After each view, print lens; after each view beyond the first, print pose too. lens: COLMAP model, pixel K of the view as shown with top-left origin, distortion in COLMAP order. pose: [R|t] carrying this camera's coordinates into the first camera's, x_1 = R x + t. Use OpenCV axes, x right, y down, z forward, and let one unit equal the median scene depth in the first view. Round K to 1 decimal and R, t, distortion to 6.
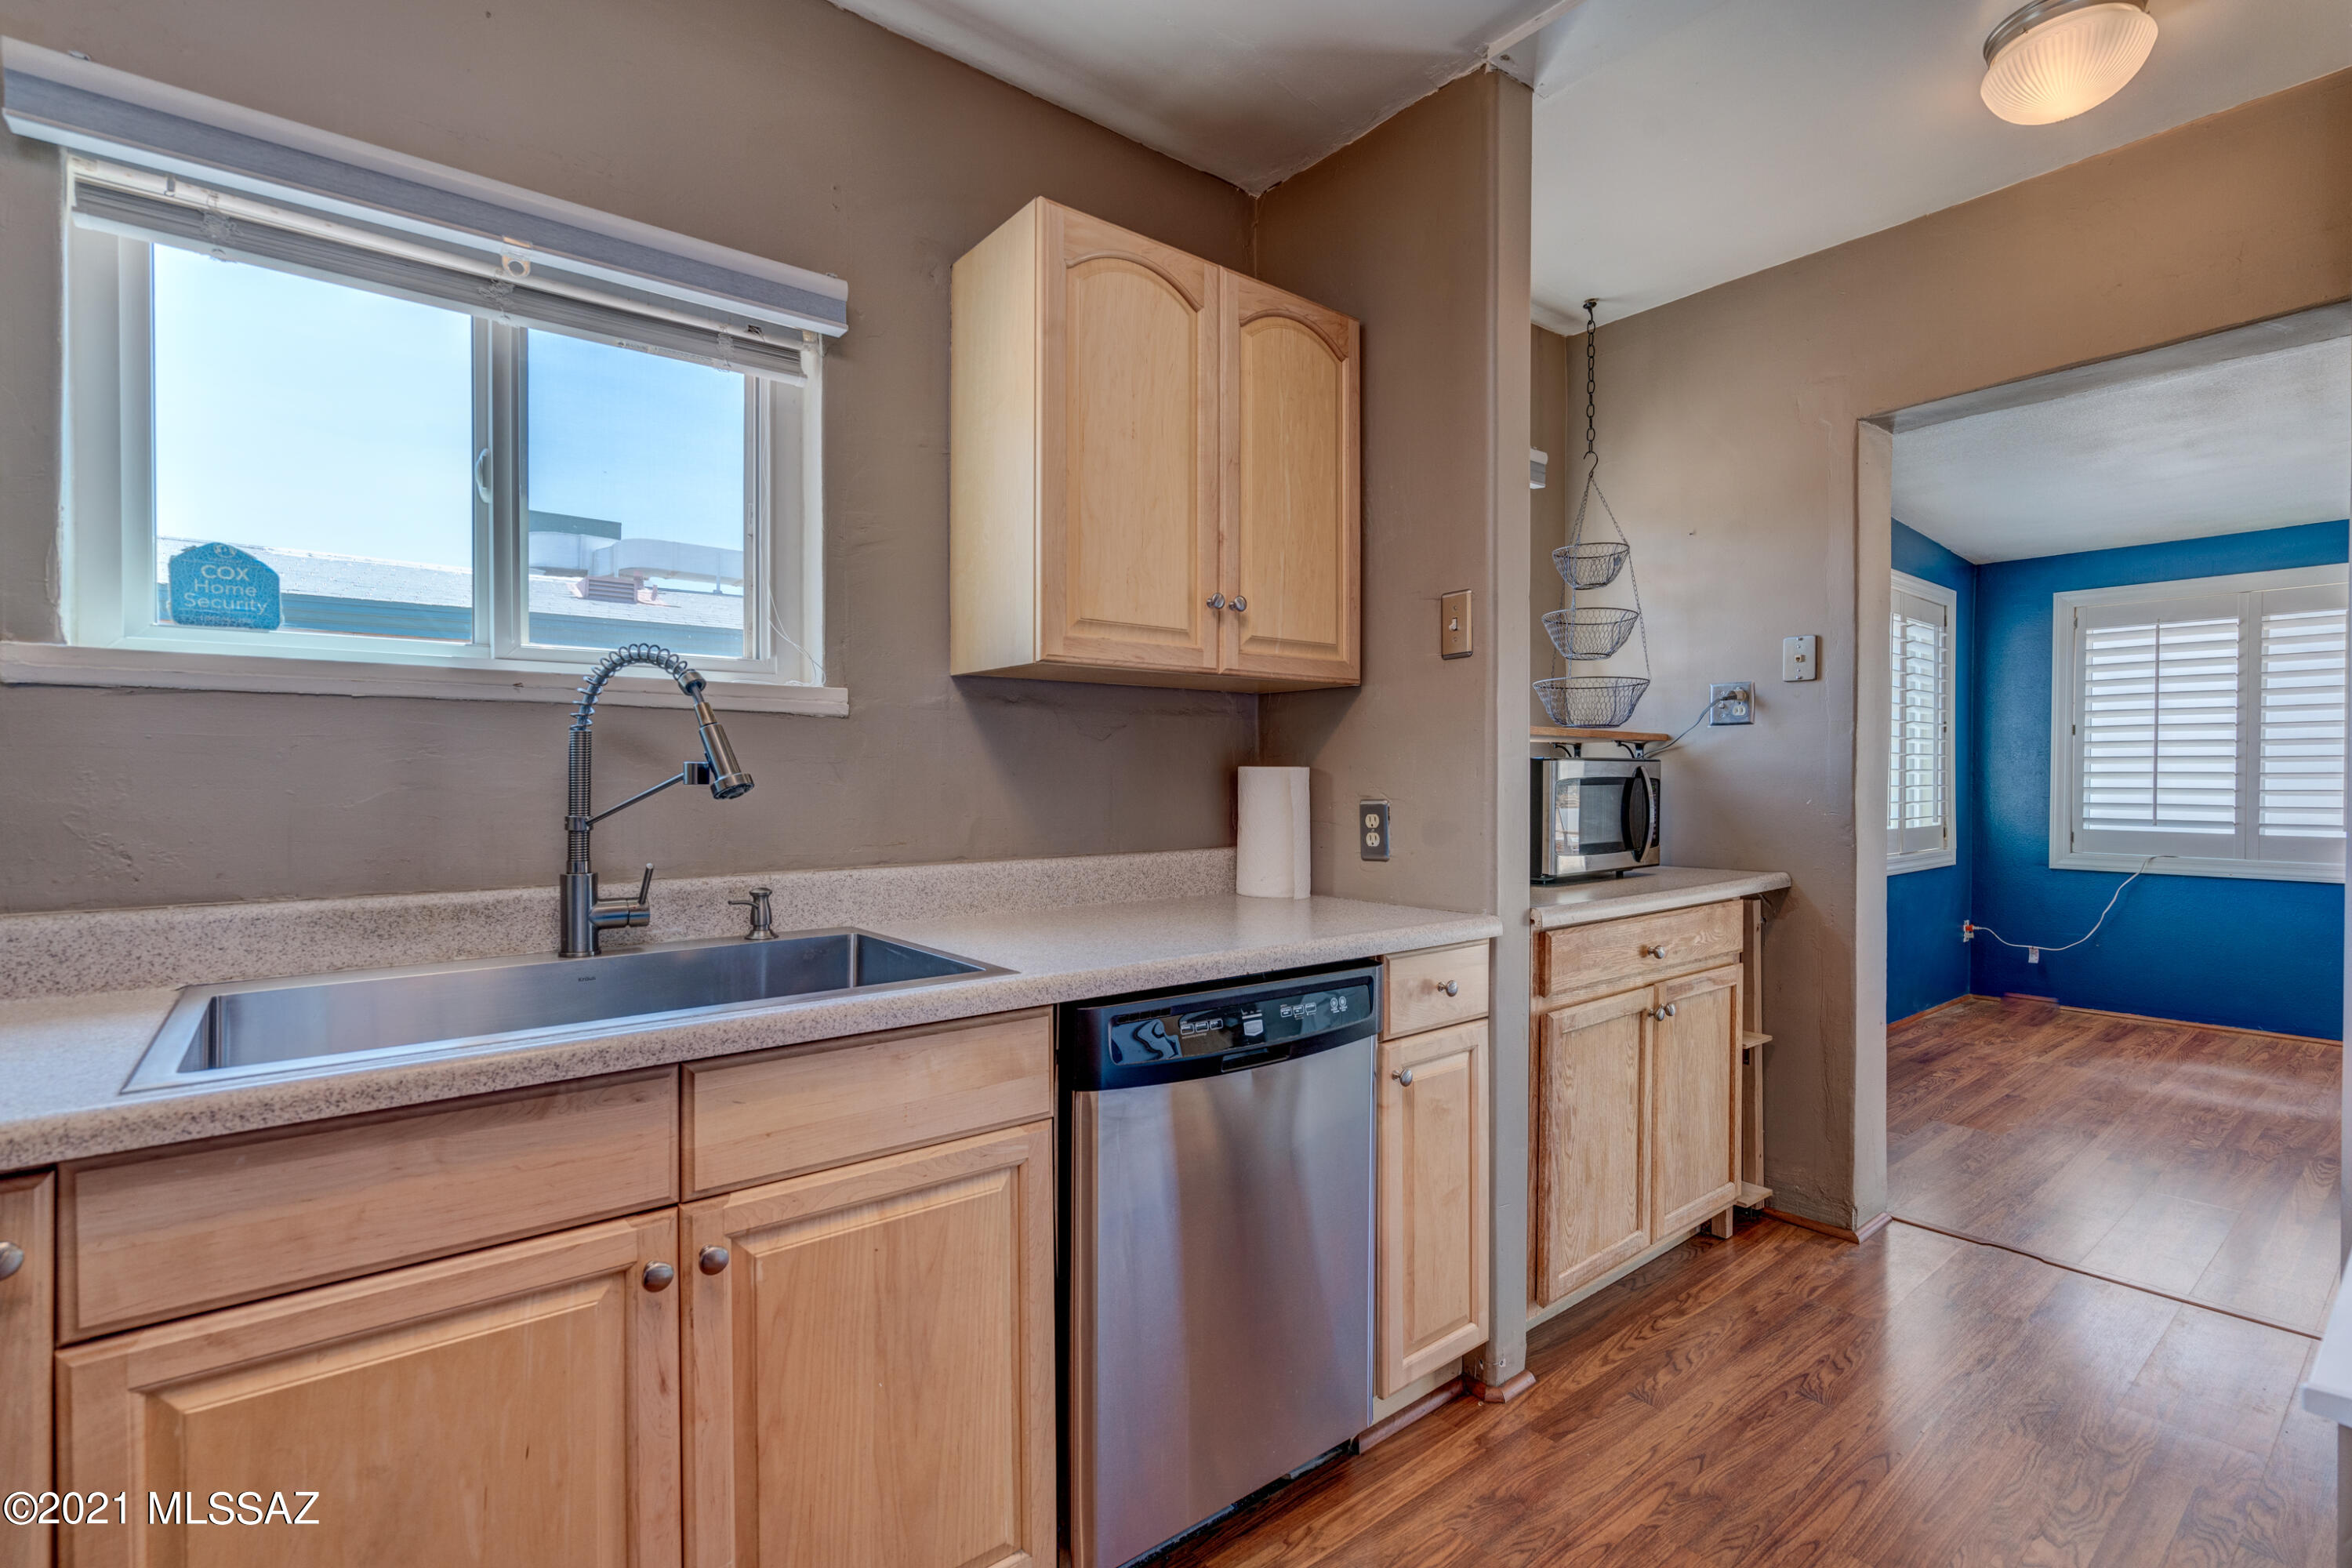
lens RADIAL K [[1066.9, 0, 1161.2], [0, 1066.9, 788.3], [0, 0, 1]] dist [-0.007358, 0.002652]
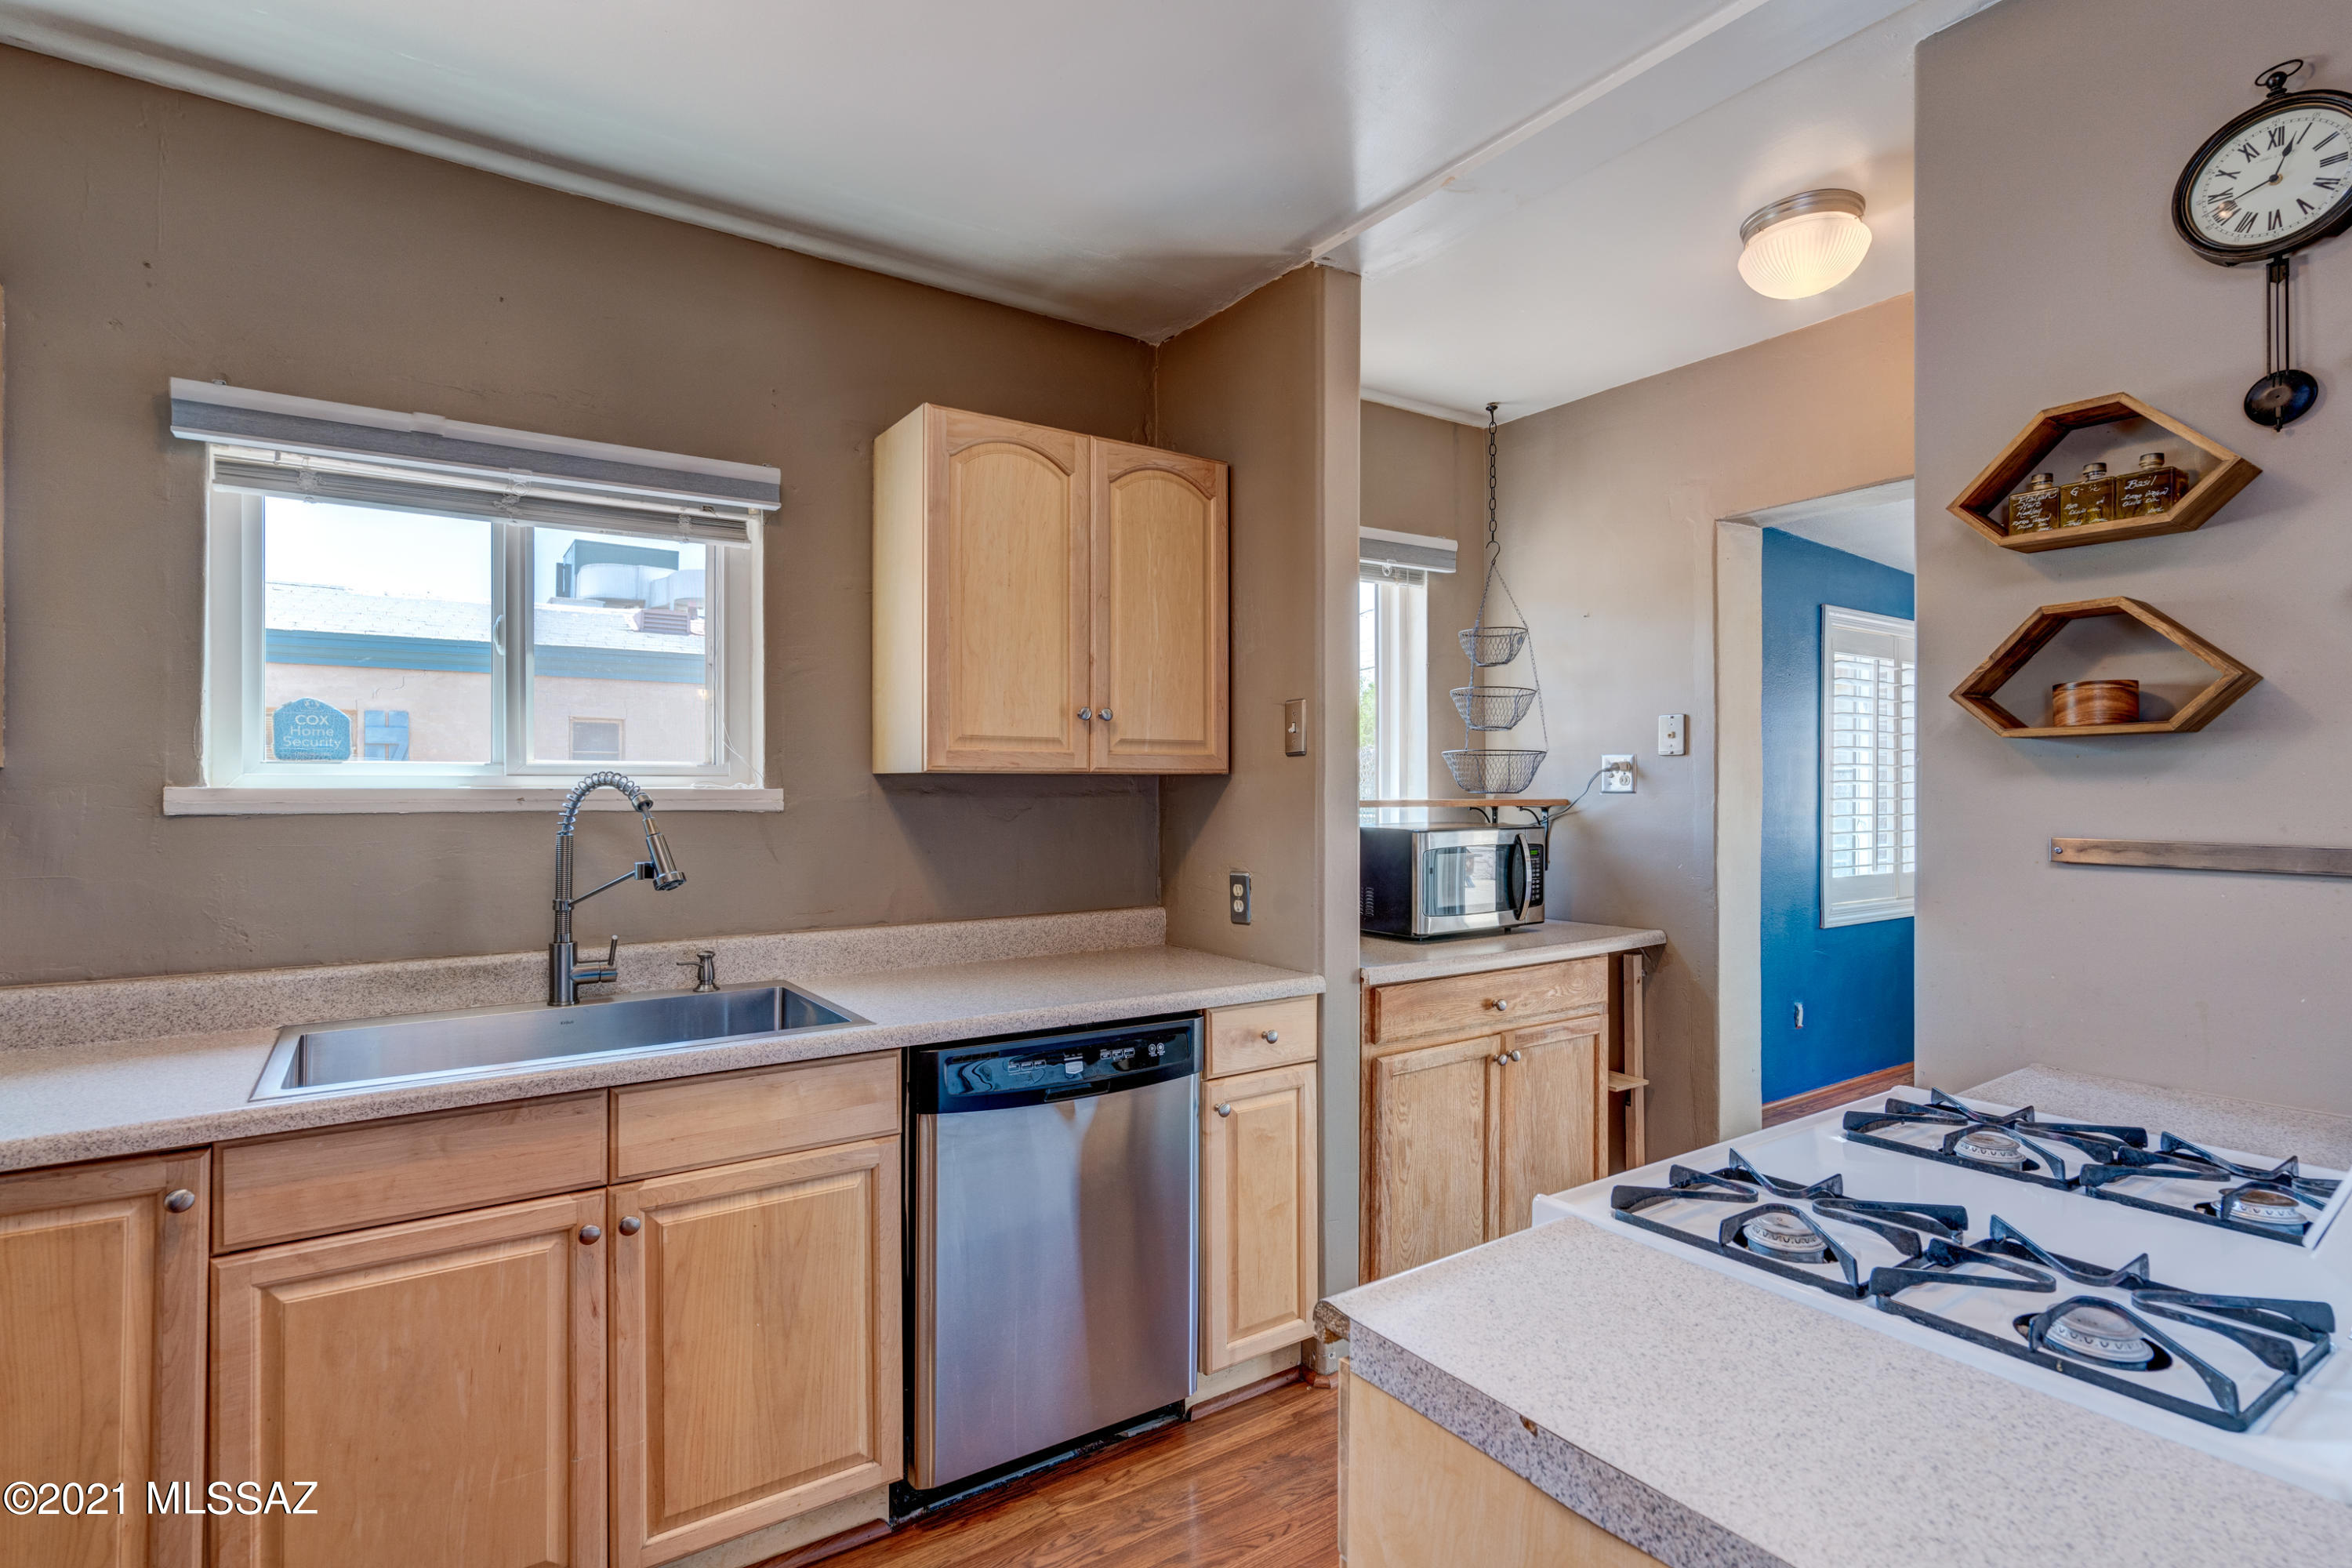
lens RADIAL K [[1161.6, 0, 1194.2], [0, 1161.6, 782.1], [0, 0, 1]] dist [-0.000118, 0.001642]
pose [[0.997558, 0.000947, -0.069835, 0.297776], [-0.001570, 0.999959, -0.008865, -0.095333], [0.069824, 0.008953, 0.997519, -0.344481]]
